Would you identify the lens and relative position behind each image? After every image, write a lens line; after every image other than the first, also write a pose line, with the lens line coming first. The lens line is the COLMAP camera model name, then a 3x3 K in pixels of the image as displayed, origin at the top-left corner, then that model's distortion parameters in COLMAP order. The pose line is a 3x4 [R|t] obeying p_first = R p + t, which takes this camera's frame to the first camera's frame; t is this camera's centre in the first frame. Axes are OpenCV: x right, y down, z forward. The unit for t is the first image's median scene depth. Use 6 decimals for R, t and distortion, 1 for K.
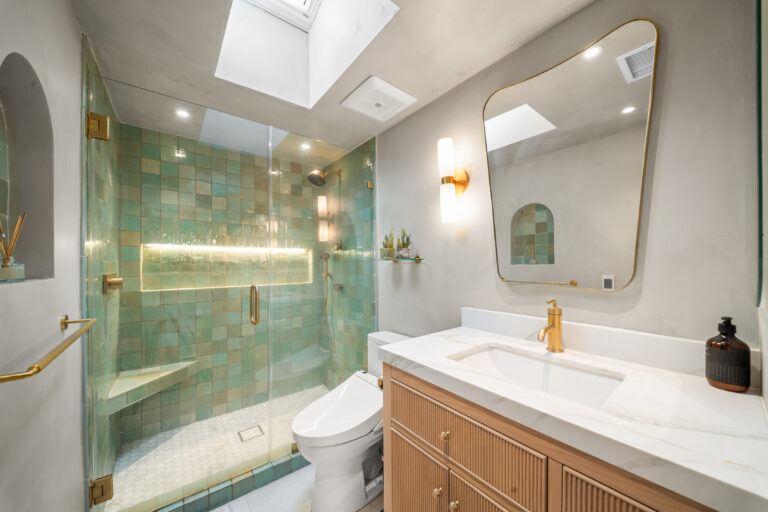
lens RADIAL K [[270.8, 0, 385.3], [0, 270.8, 263.3], [0, 0, 1]] dist [-0.000399, -0.001919]
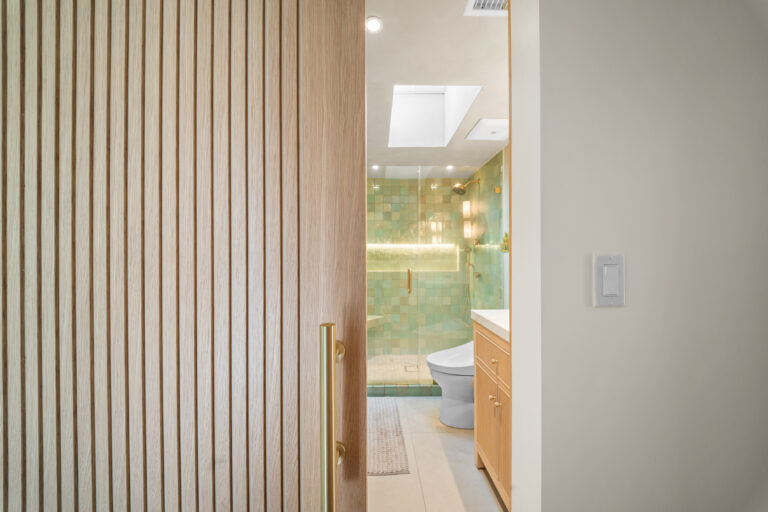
lens RADIAL K [[270.8, 0, 383.2], [0, 270.8, 254.4], [0, 0, 1]] dist [-0.000399, -0.001919]
pose [[0.796061, -0.002826, -0.605210, 0.242414], [-0.001088, 0.999981, -0.006100, 0.004182], [0.605215, 0.005514, 0.796043, -0.247951]]
